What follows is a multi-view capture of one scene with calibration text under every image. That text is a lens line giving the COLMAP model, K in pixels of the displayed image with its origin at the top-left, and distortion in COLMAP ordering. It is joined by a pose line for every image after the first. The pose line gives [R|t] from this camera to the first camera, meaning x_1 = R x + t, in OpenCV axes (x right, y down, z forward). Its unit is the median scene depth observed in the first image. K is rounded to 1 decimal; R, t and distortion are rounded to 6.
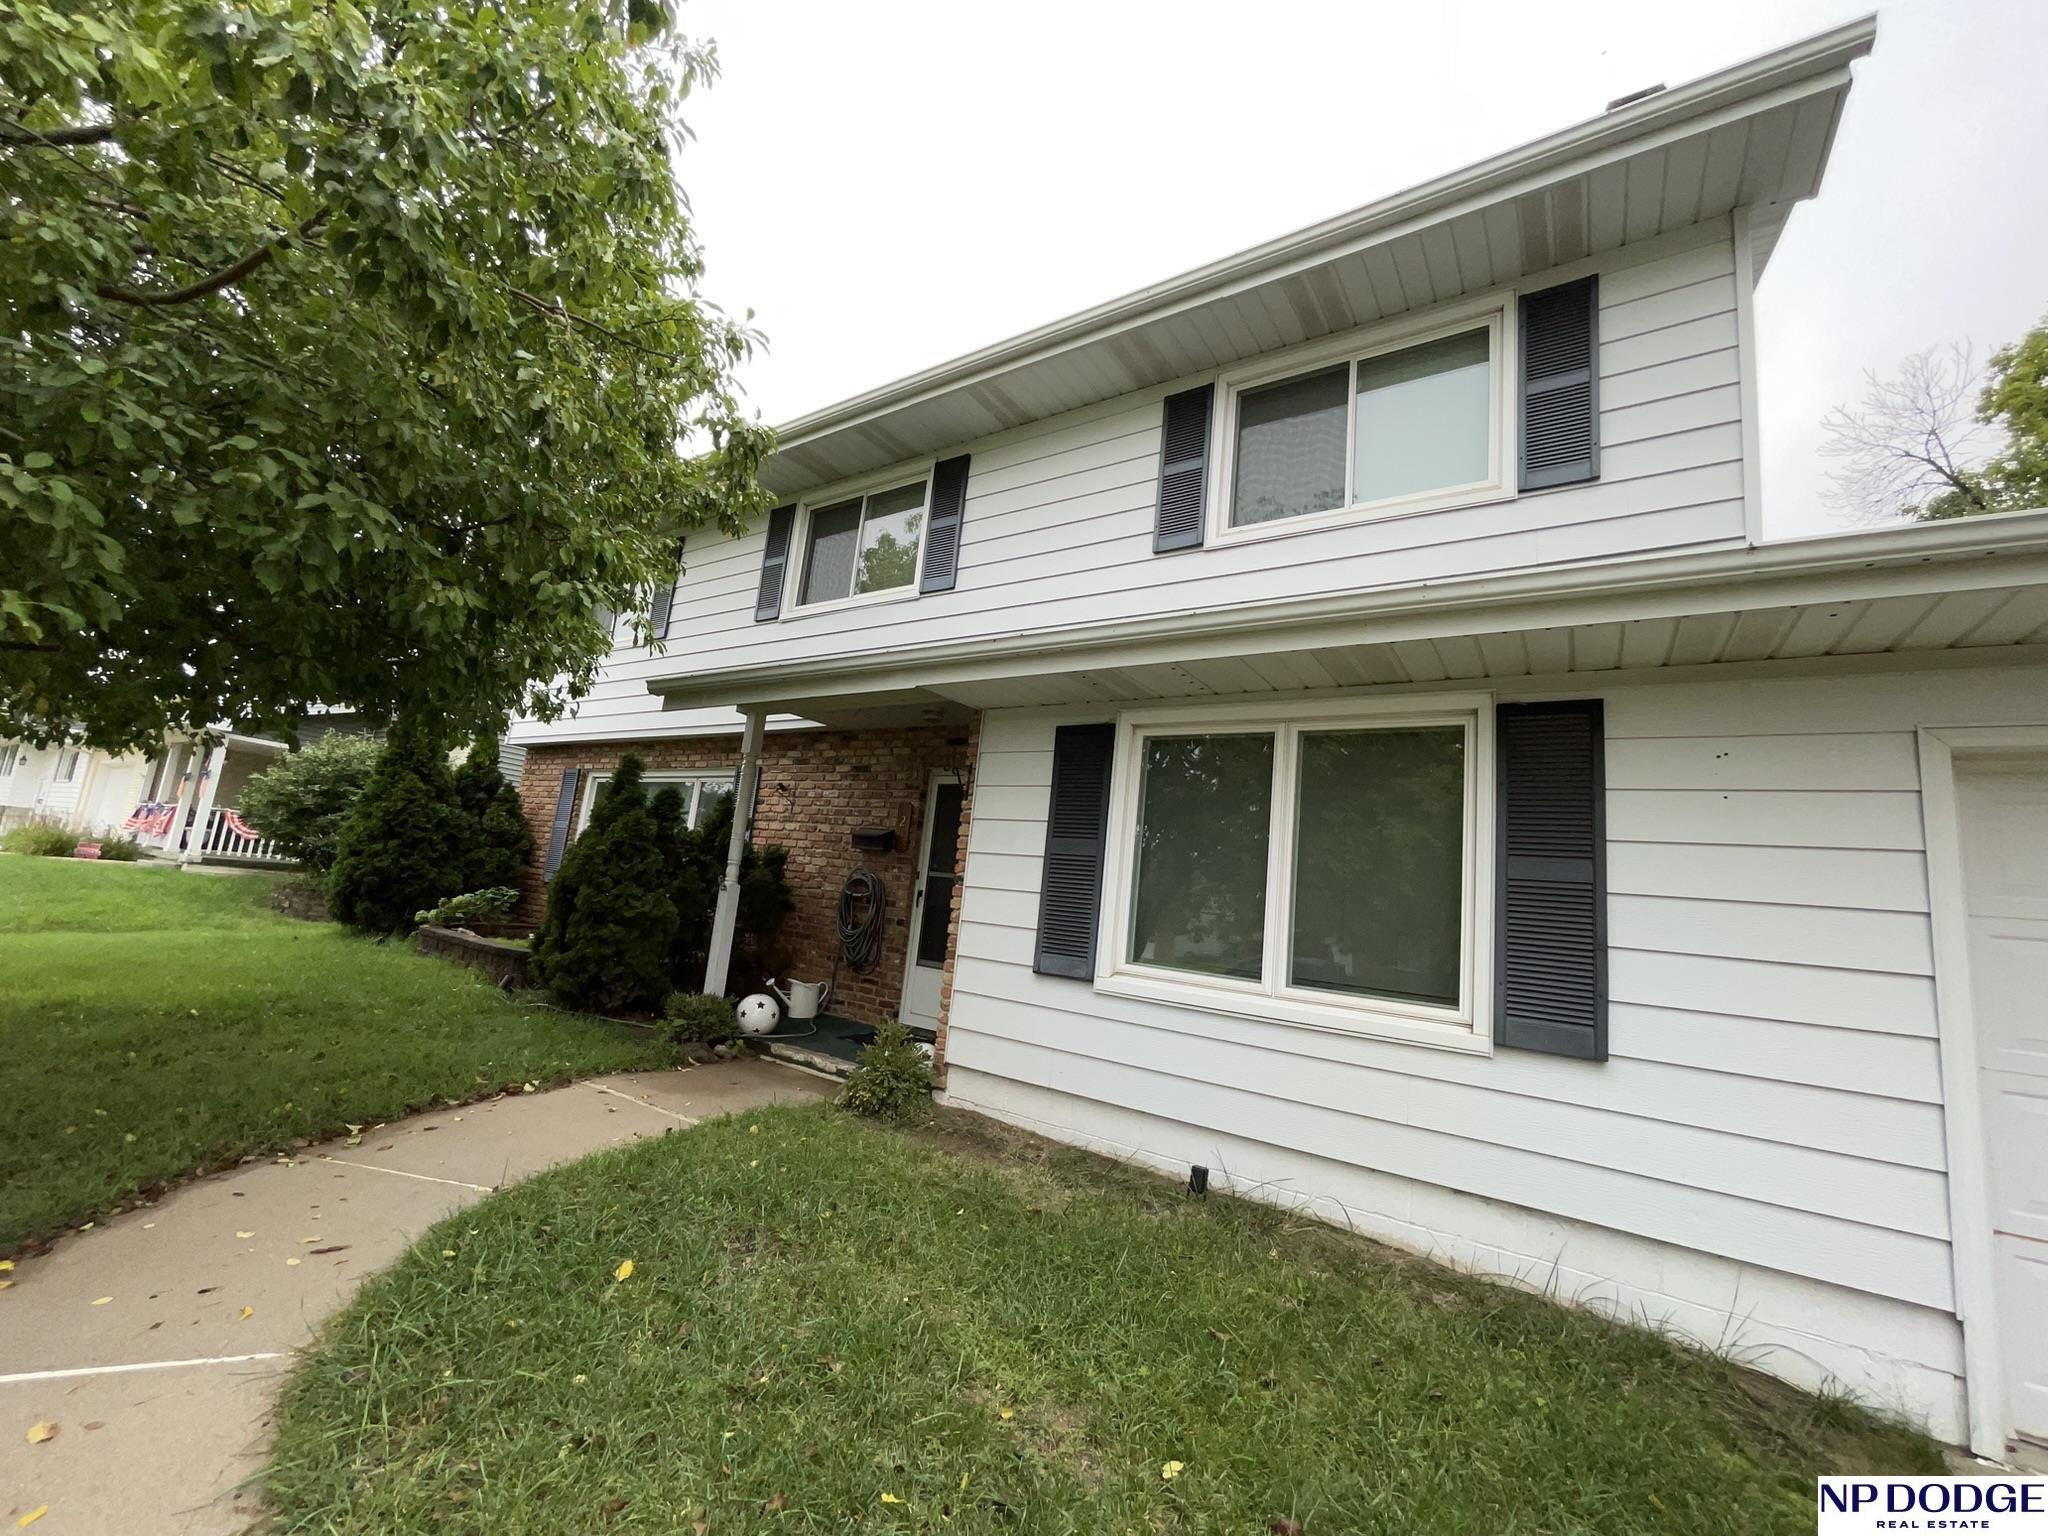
lens RADIAL K [[830.9, 0, 1024.3], [0, 830.9, 778.5], [0, 0, 1]] dist [0.014035, 0.000092]
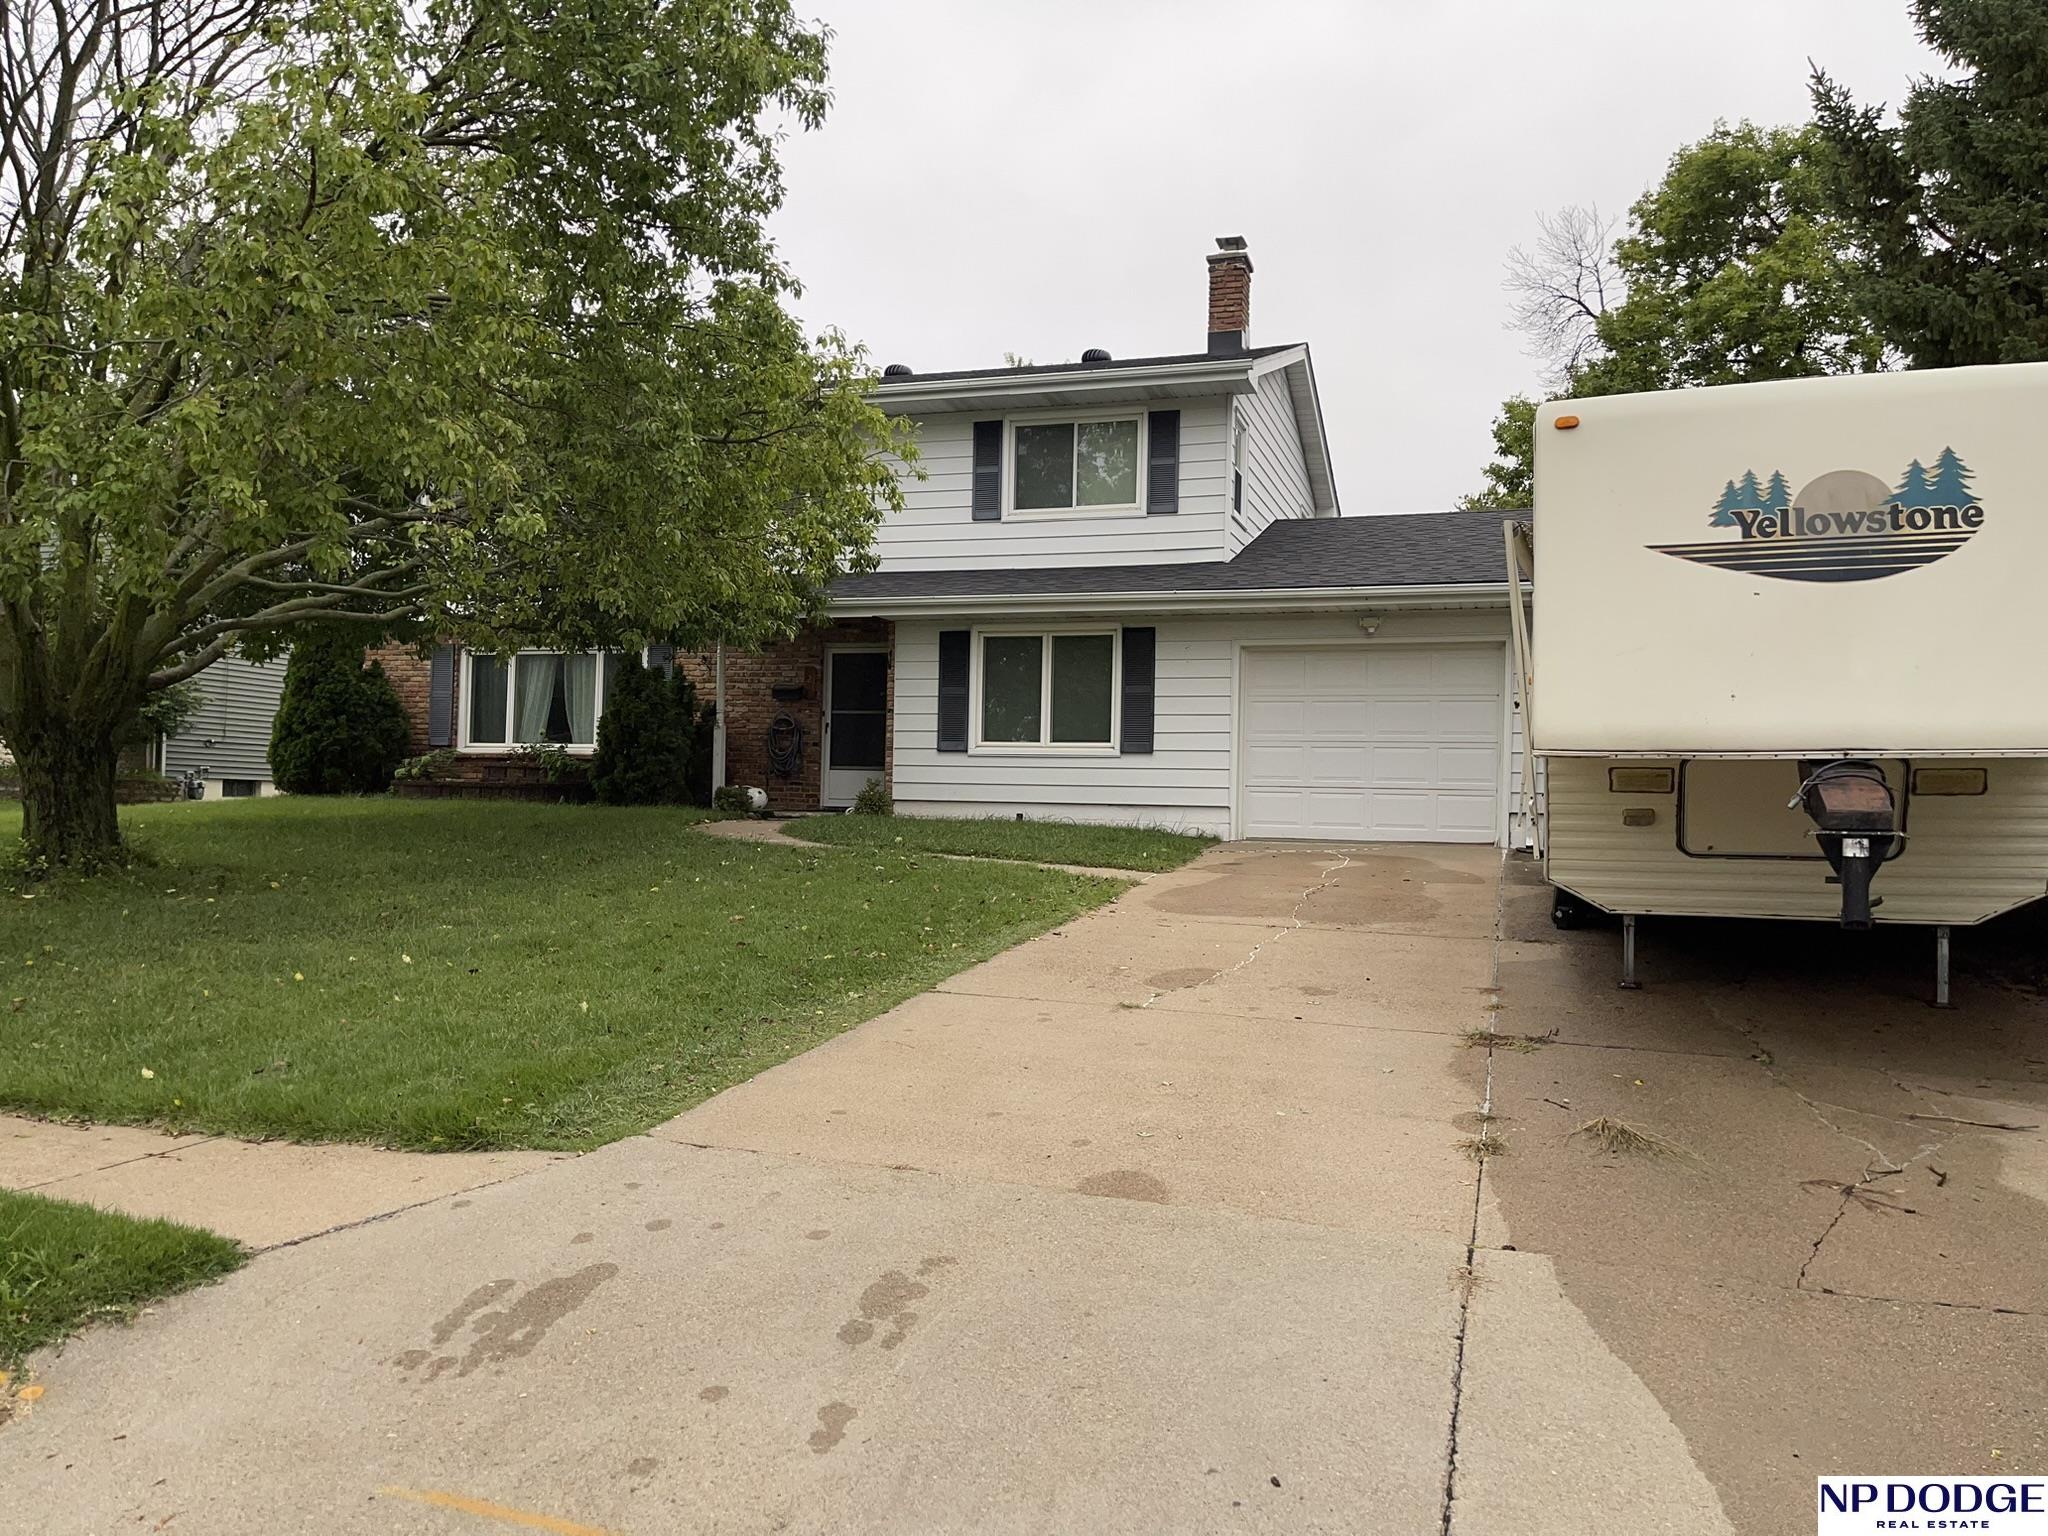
lens RADIAL K [[1501.1, 0, 1025.9], [0, 1501.1, 769.1], [0, 0, 1]] dist [0.004472, 0.000279]
pose [[0.960906, -0.074587, 0.266640, -0.813551], [0.034419, 0.987741, 0.152259, -0.302324], [-0.274728, -0.137129, 0.951693, -2.771641]]
